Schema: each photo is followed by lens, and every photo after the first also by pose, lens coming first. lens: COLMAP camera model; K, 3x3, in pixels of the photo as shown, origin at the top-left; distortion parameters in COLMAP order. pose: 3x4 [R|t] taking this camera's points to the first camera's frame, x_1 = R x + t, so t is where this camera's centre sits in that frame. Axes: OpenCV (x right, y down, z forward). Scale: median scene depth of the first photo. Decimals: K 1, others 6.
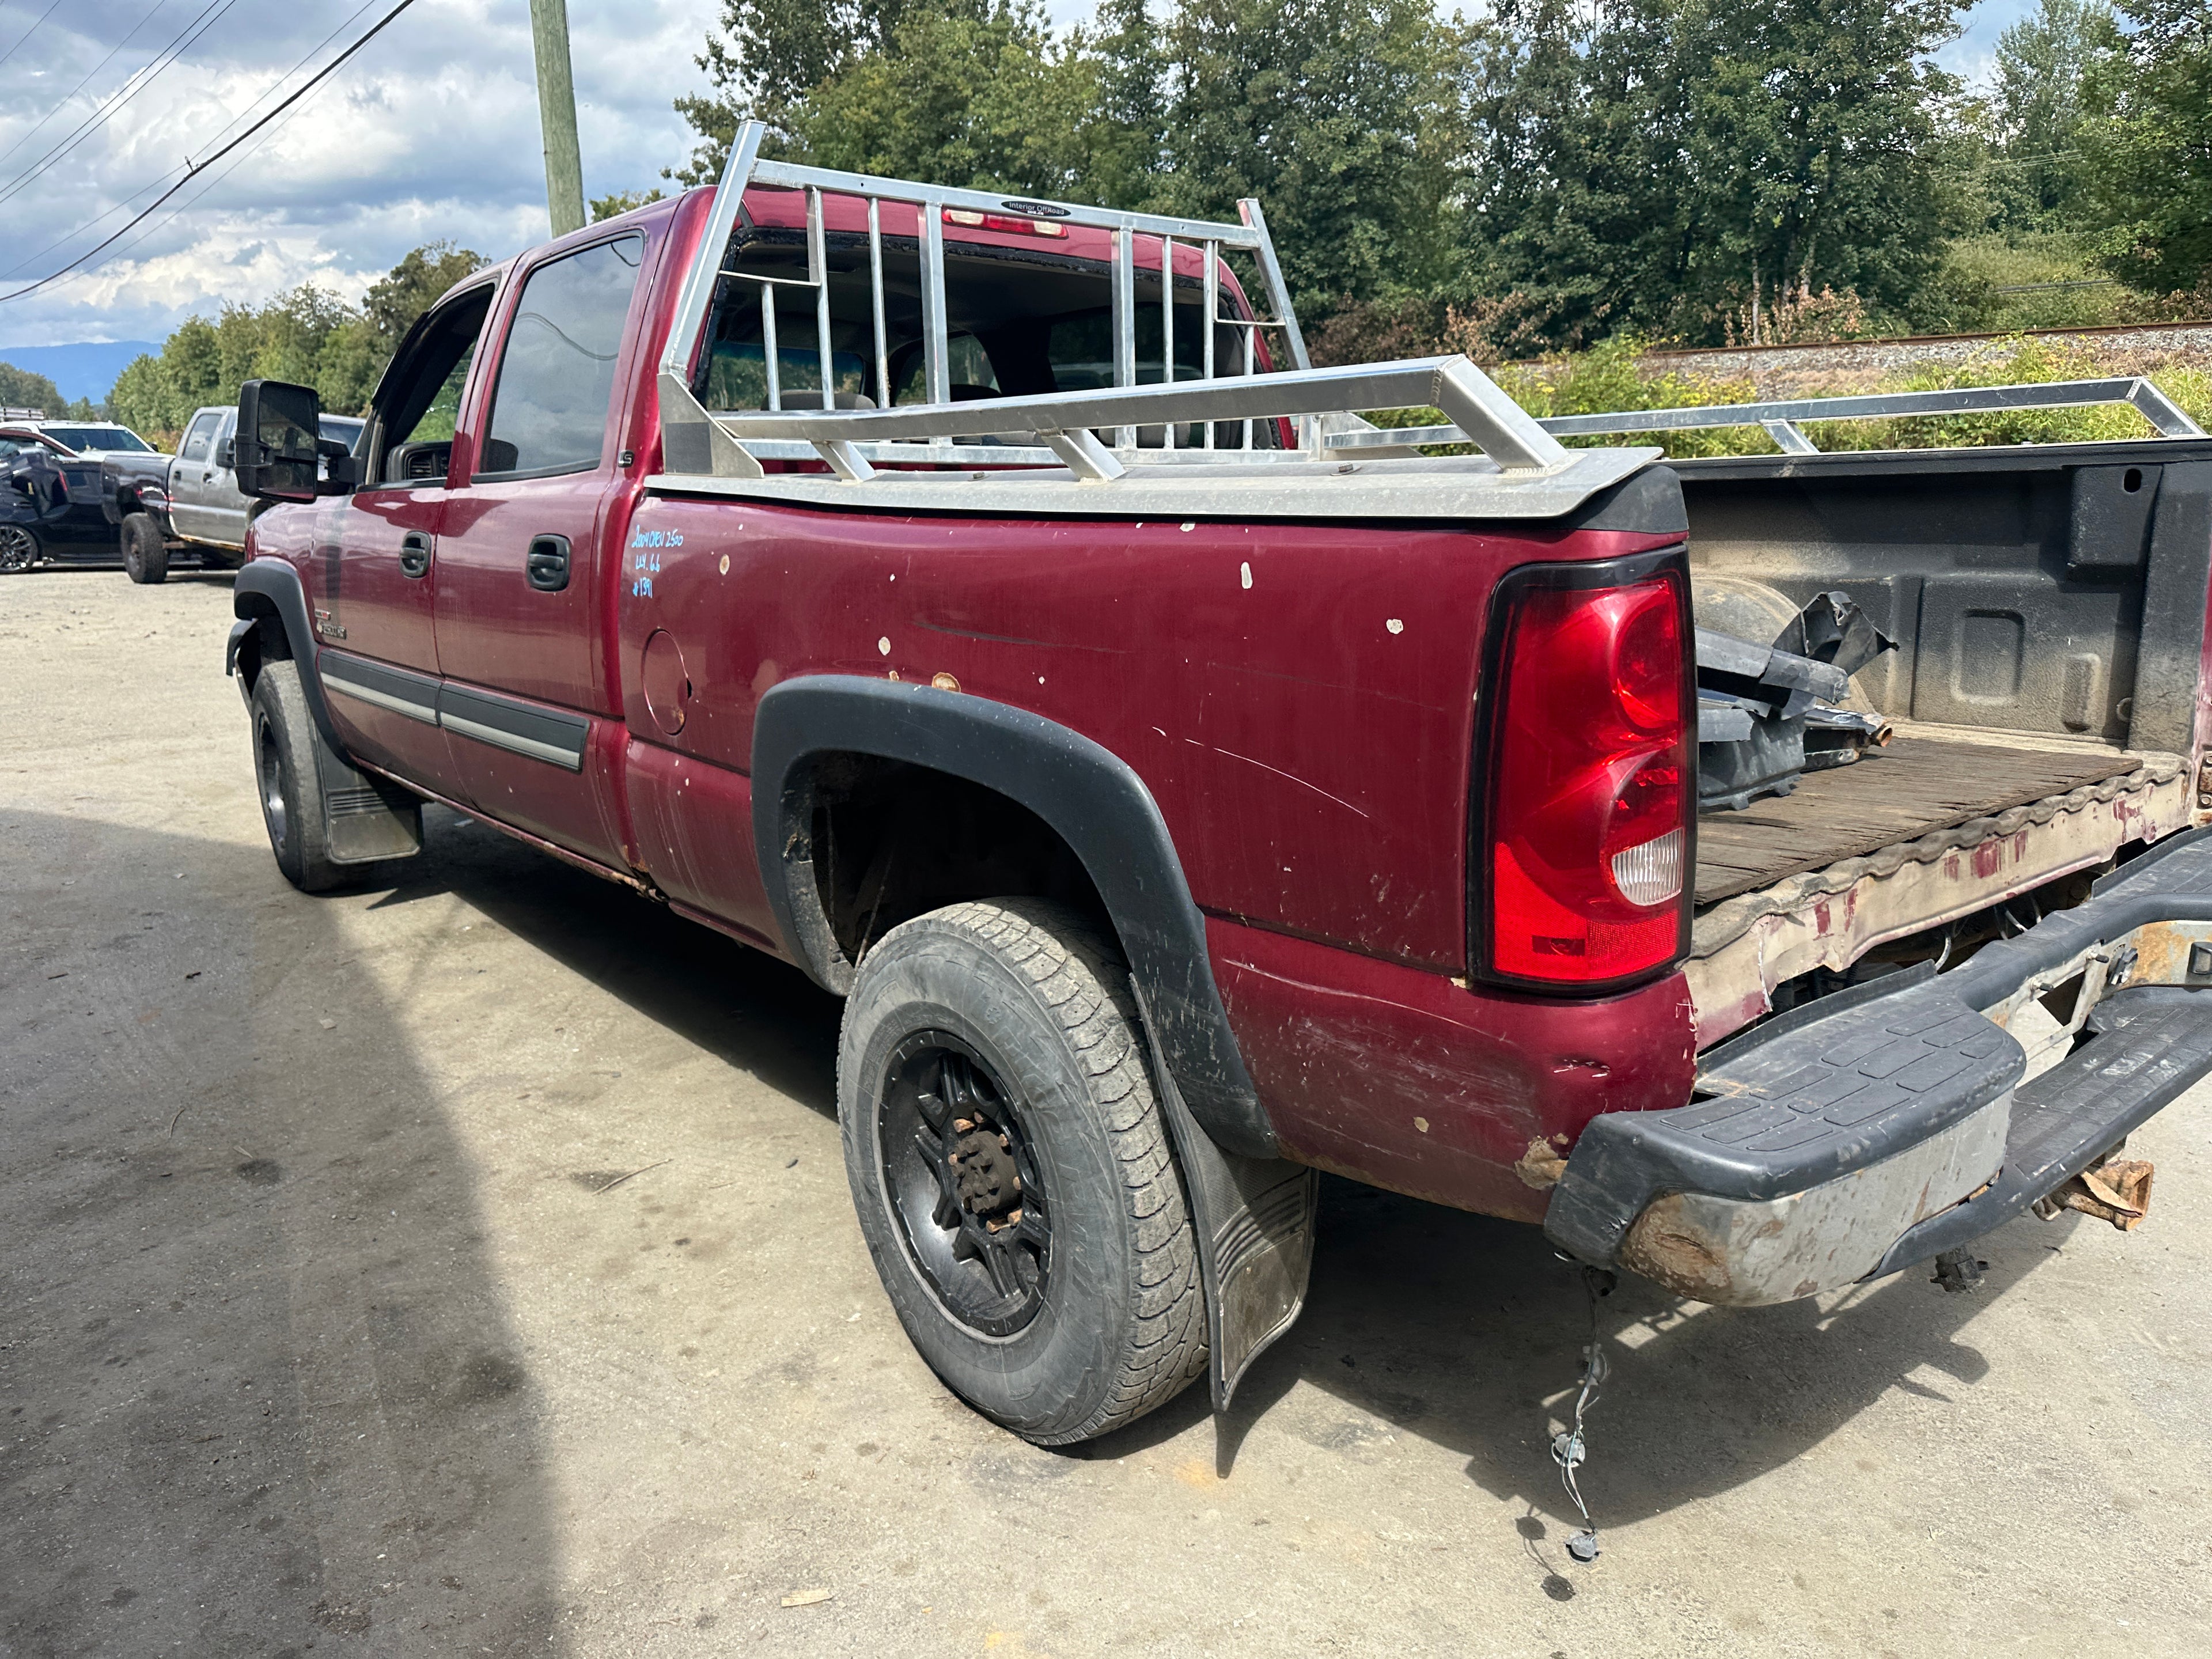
lens RADIAL K [[1550.9, 0, 1104.8], [0, 1550.9, 807.4], [0, 0, 1]] dist [0.003886, -0.002352]
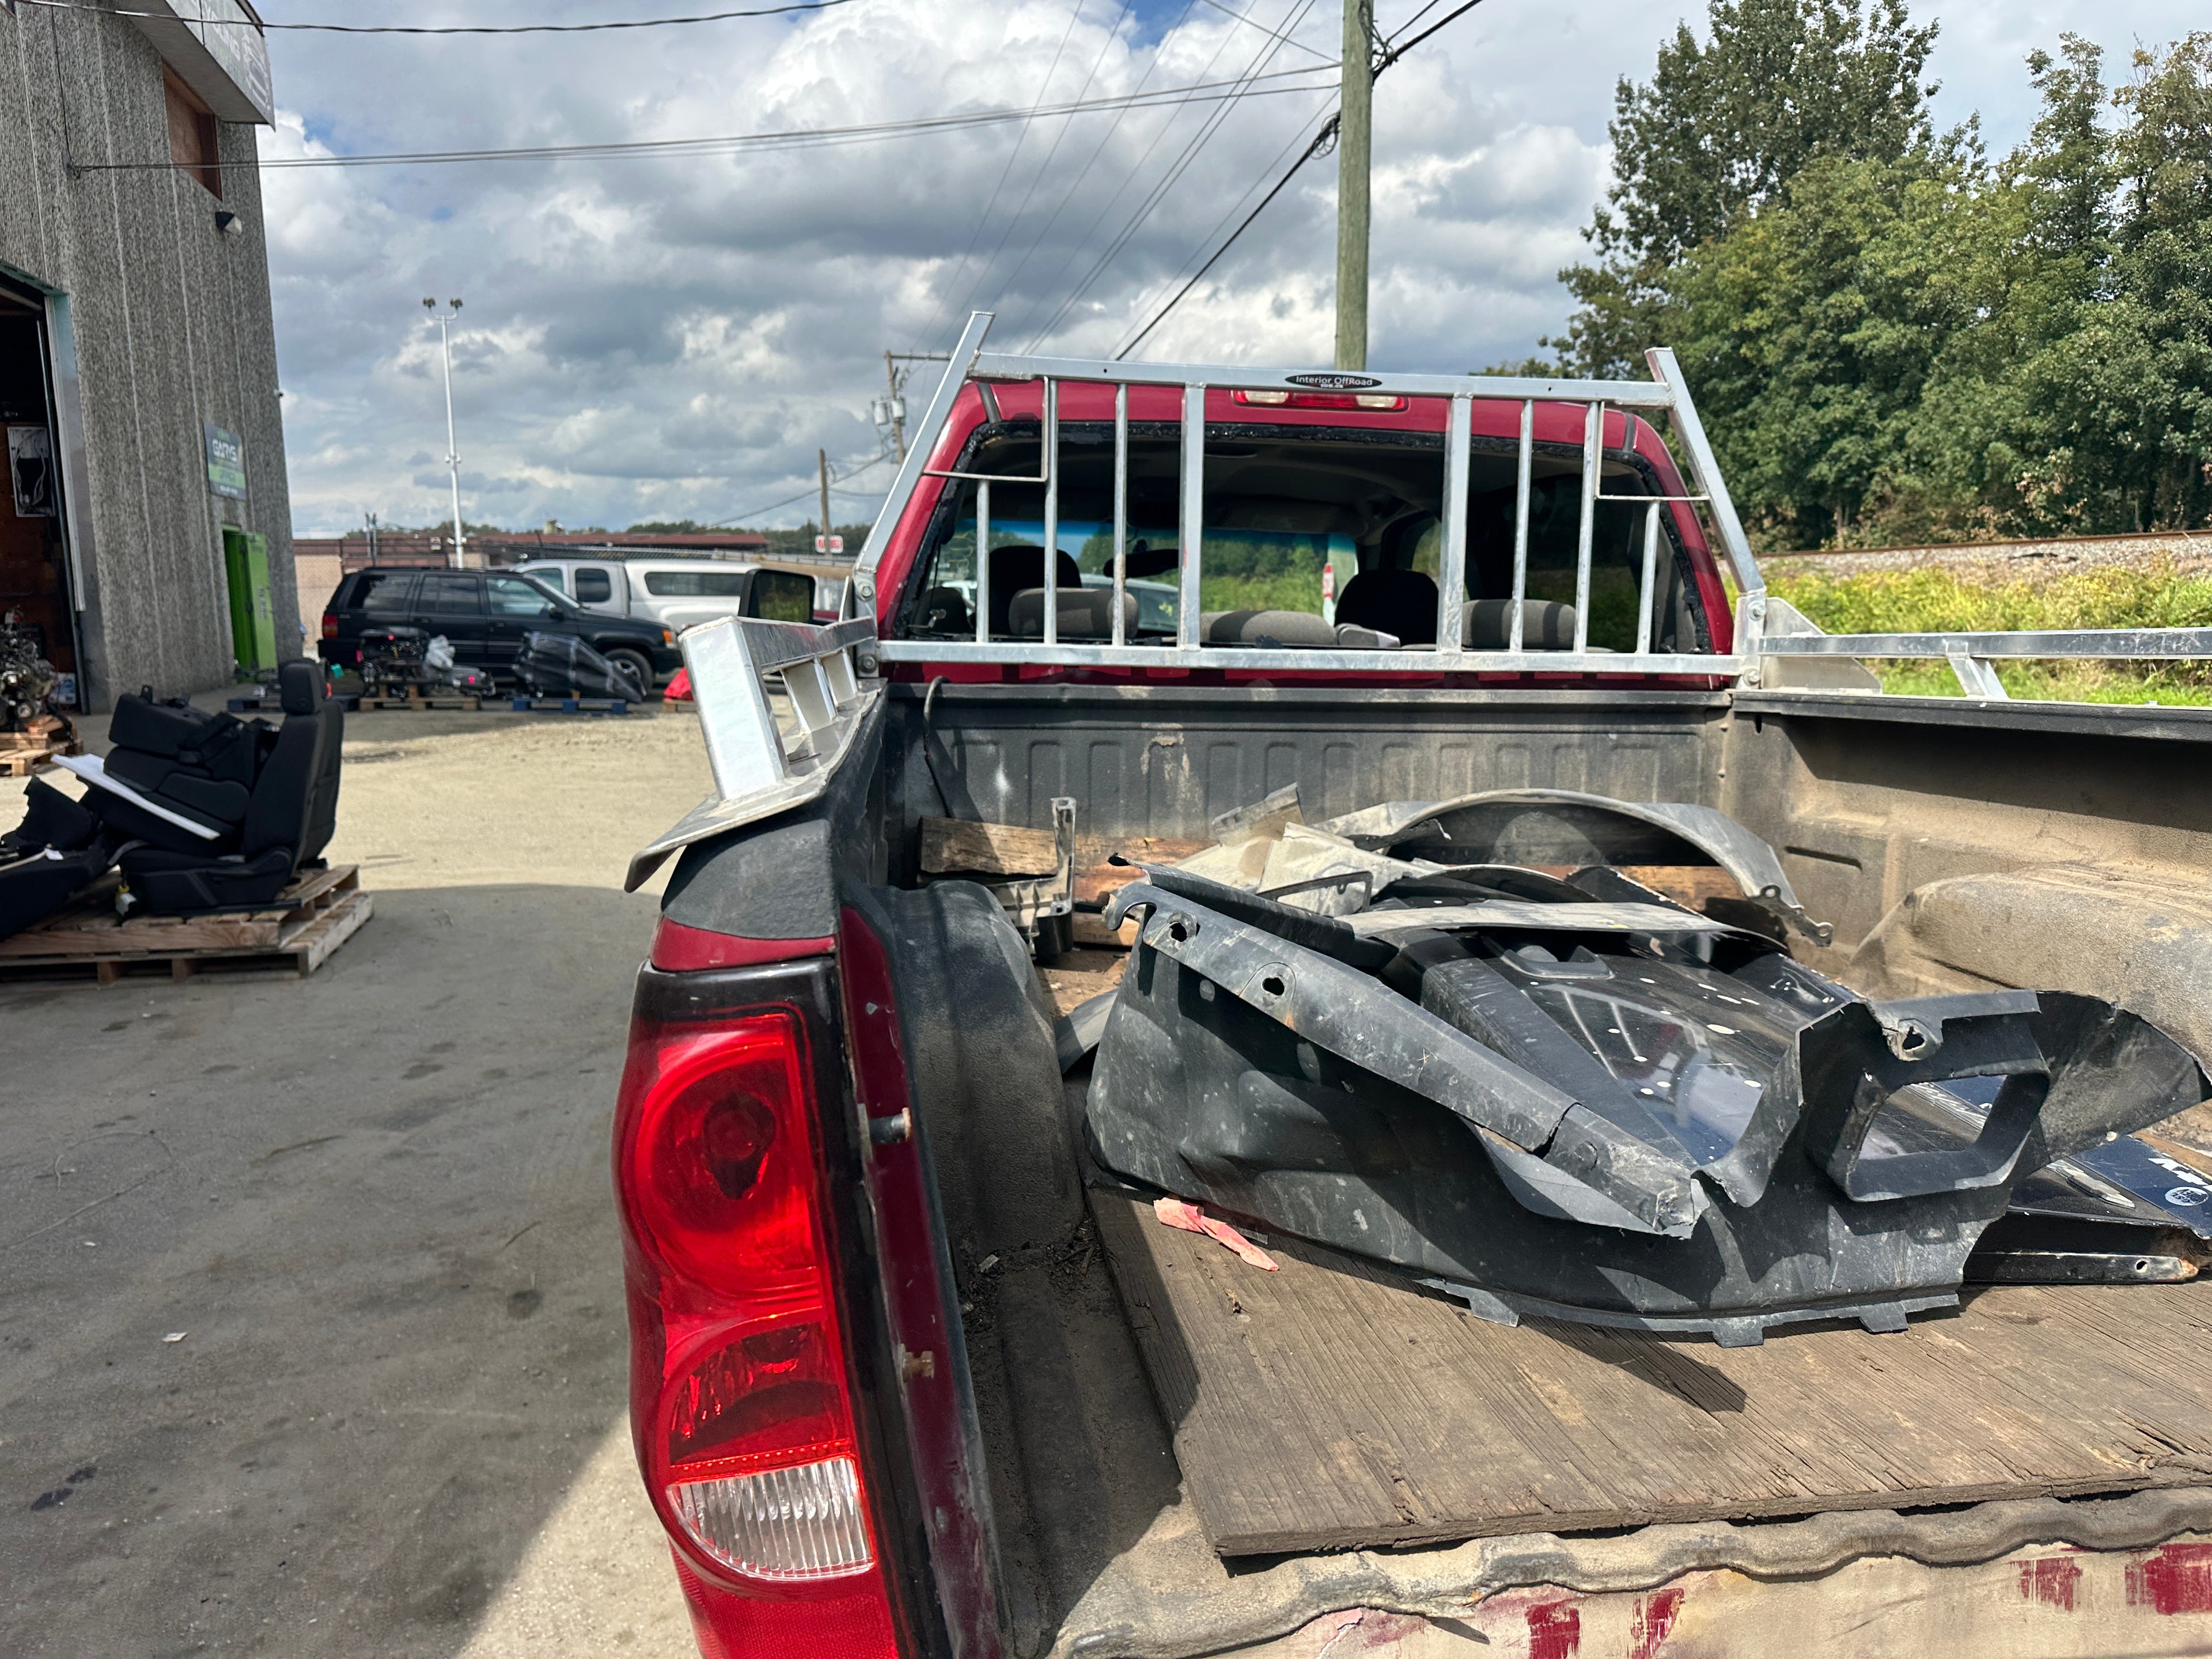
lens RADIAL K [[1539.3, 0, 1126.1], [0, 1539.3, 829.9], [0, 0, 1]] dist [0.044749, -0.048410]
pose [[0.866747, 0.085119, -0.491430, 0.294963], [-0.125663, 0.990811, -0.050020, -0.081156], [0.482657, 0.105110, 0.869479, 0.223075]]
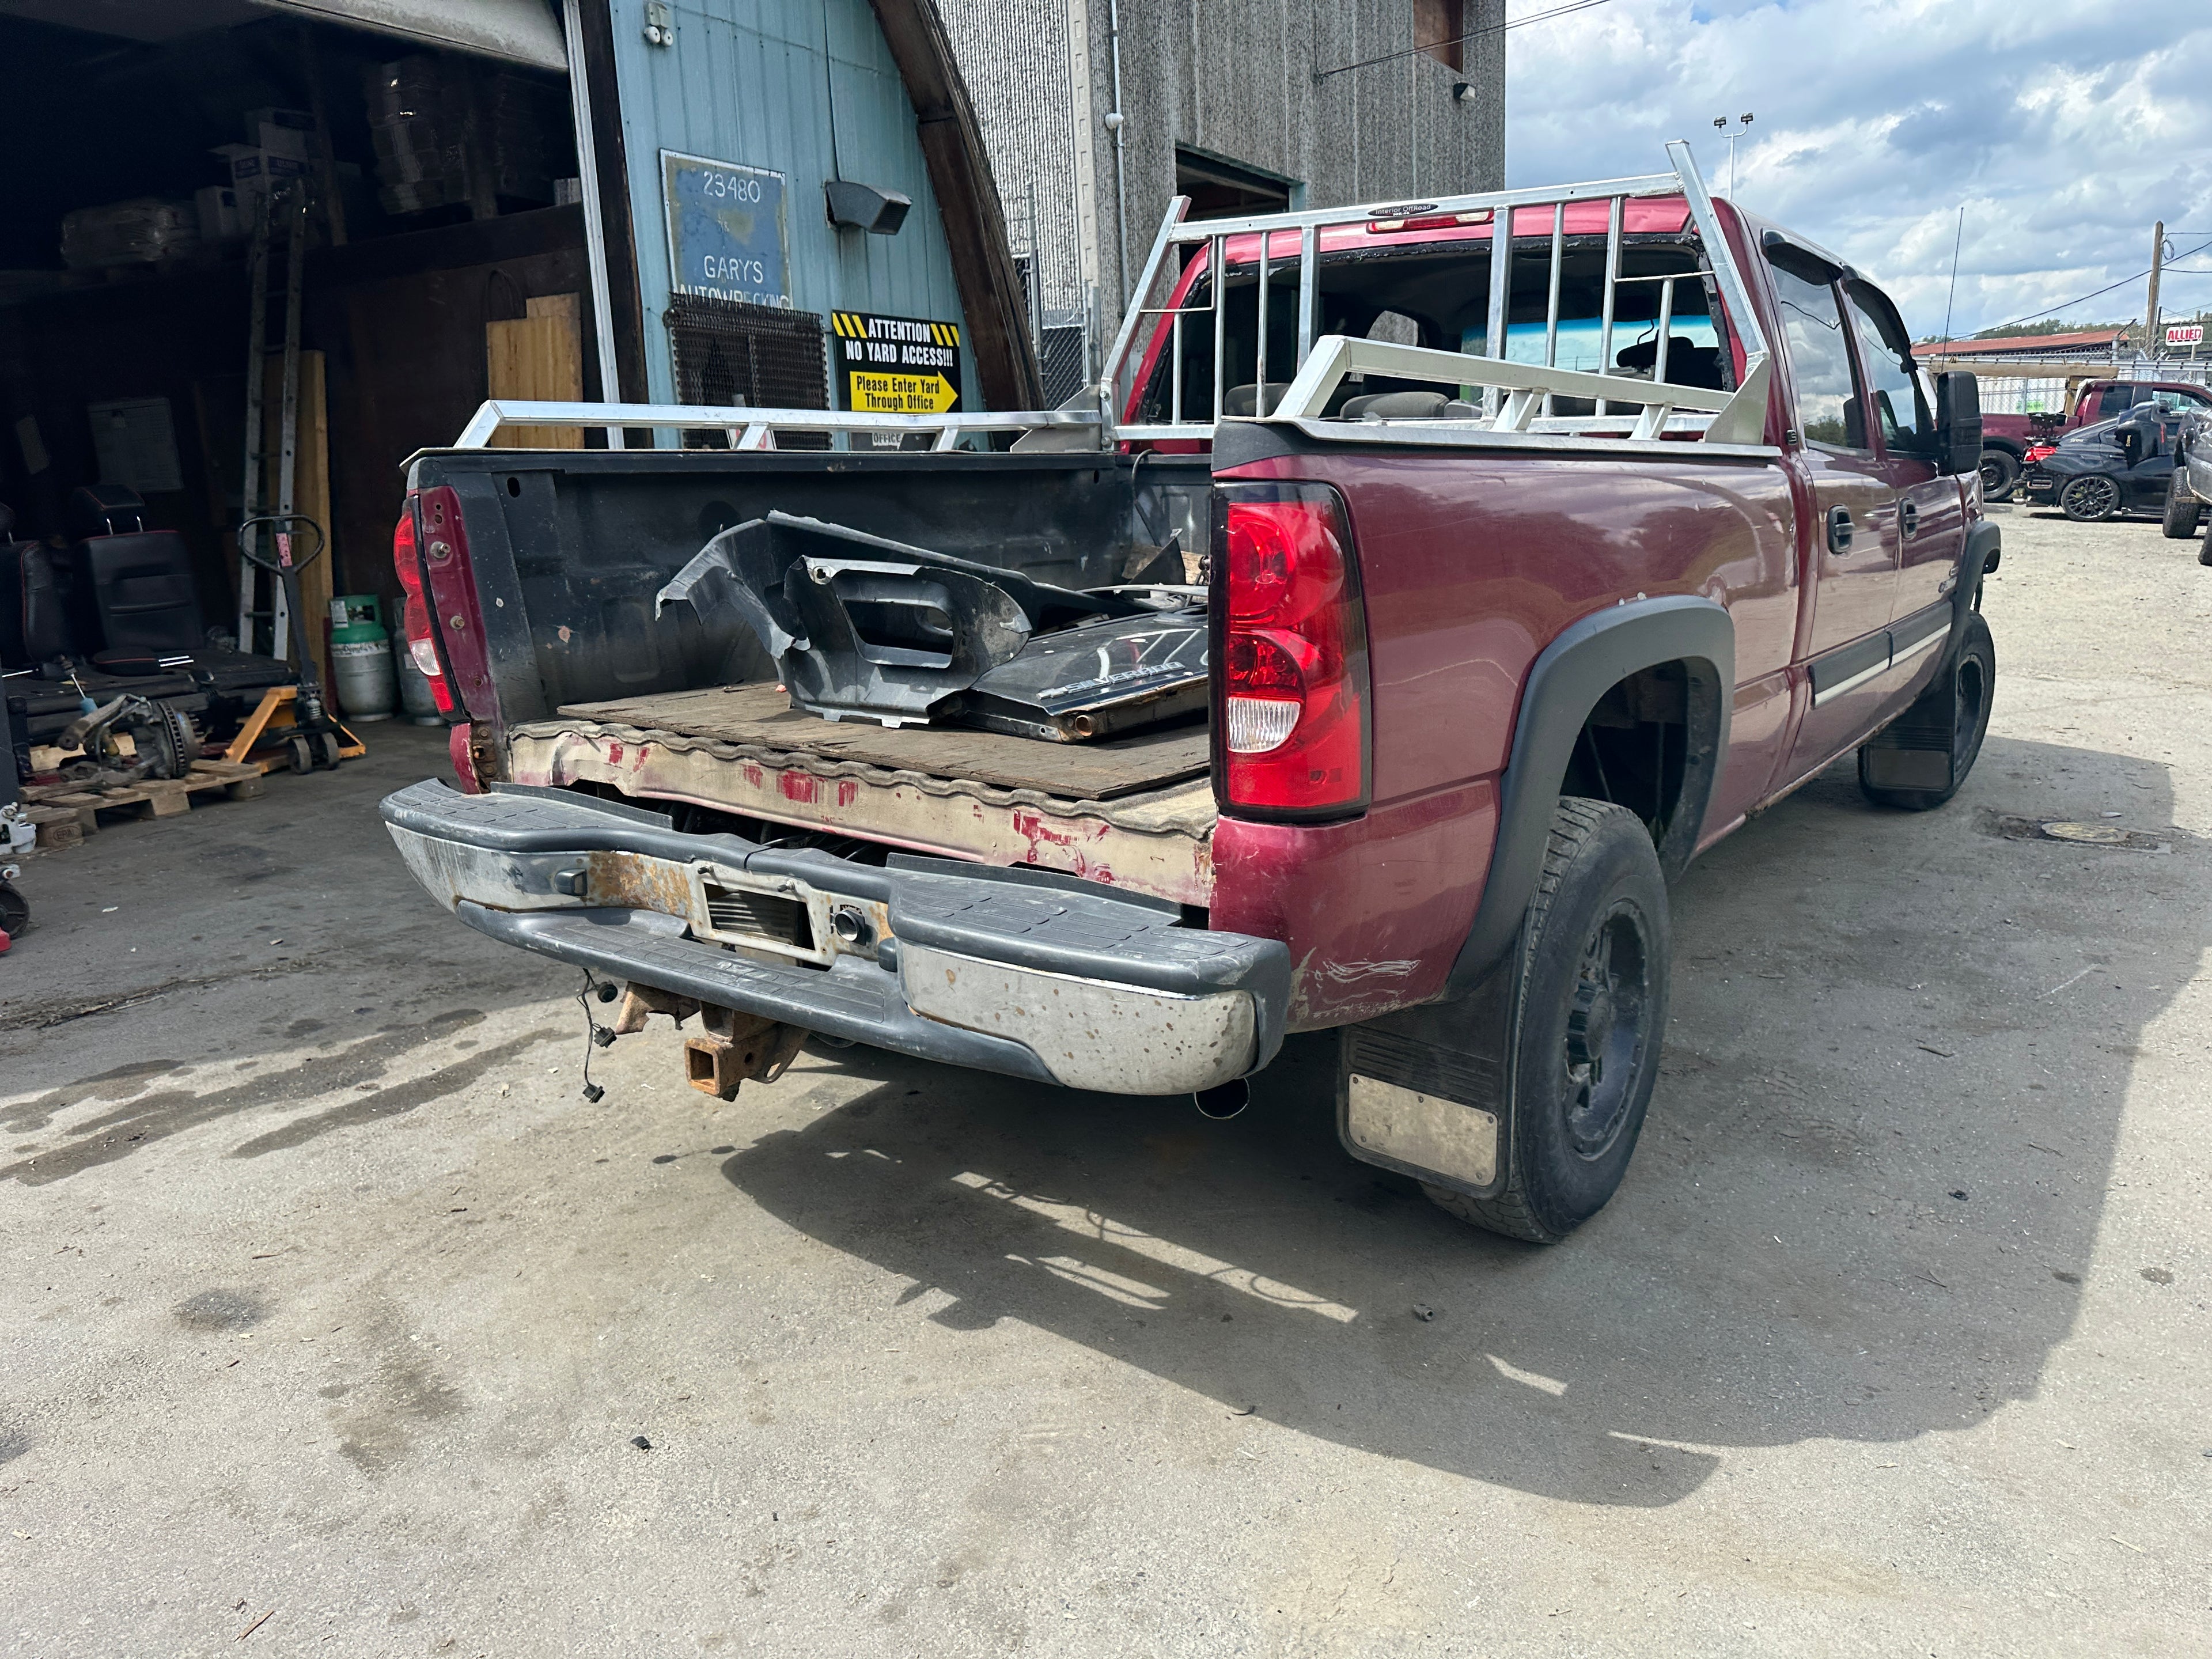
lens RADIAL K [[1542.3, 0, 1112.6], [0, 1542.3, 818.0], [0, 0, 1]] dist [0.034013, -0.047627]
pose [[0.255910, 0.228061, -0.939414, 1.044332], [-0.191542, 0.964469, 0.181965, -0.123170], [0.947534, 0.133371, 0.290501, 0.527564]]
